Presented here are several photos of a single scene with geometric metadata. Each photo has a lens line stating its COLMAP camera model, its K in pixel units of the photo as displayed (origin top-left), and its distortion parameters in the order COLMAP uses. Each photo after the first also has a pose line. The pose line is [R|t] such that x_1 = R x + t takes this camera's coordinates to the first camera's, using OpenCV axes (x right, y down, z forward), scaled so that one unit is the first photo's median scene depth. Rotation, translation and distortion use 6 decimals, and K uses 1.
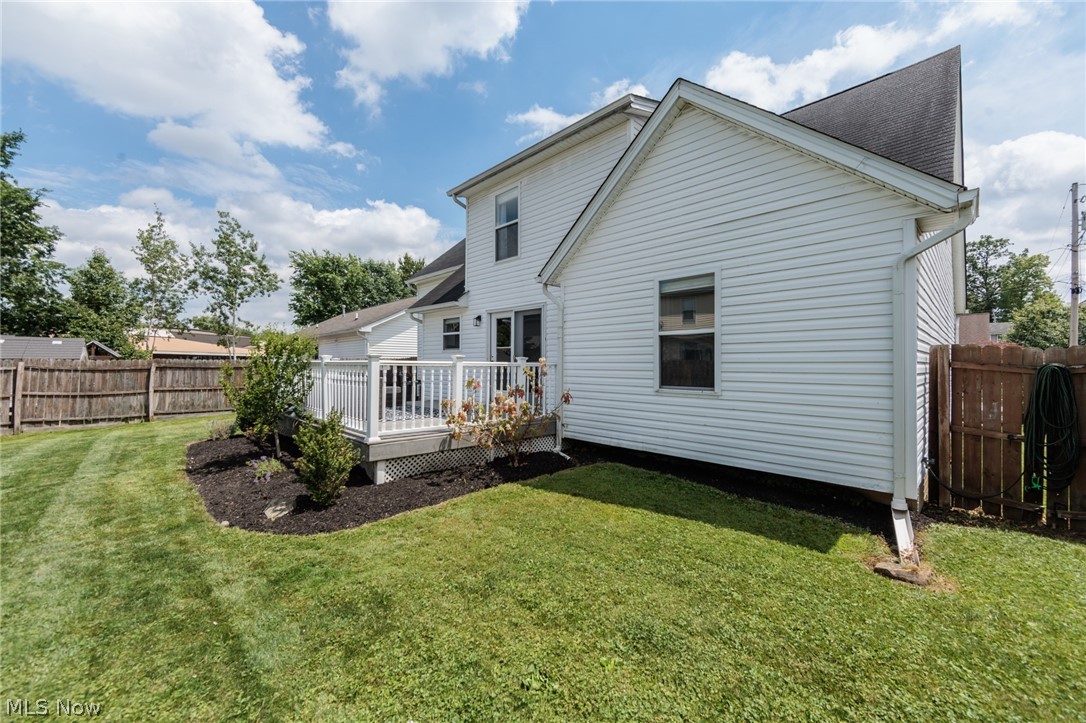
lens RADIAL K [[424.6, 0, 546.2], [0, 424.6, 361.4], [0, 0, 1]] dist [-0.000355, -0.000296]
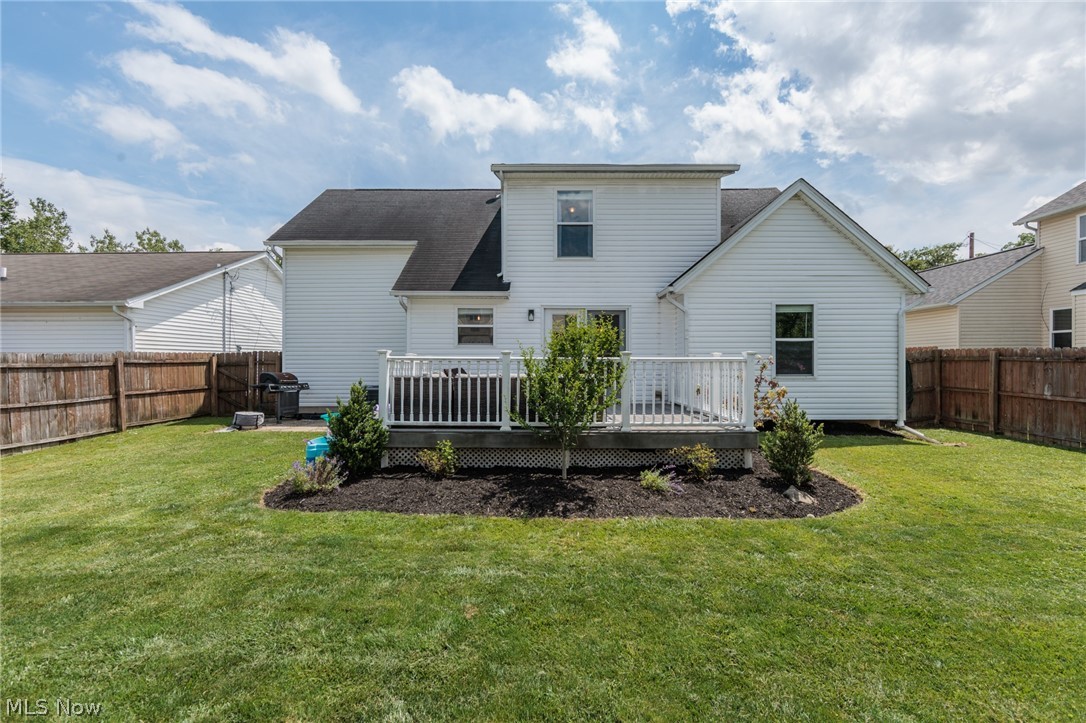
lens RADIAL K [[424.6, 0, 546.2], [0, 424.6, 361.4], [0, 0, 1]] dist [-0.000355, -0.000296]
pose [[0.706197, -0.007644, 0.707974, -0.952947], [-0.001661, 0.999921, 0.012453, -0.003950], [-0.708013, -0.009970, 0.706129, 0.356514]]
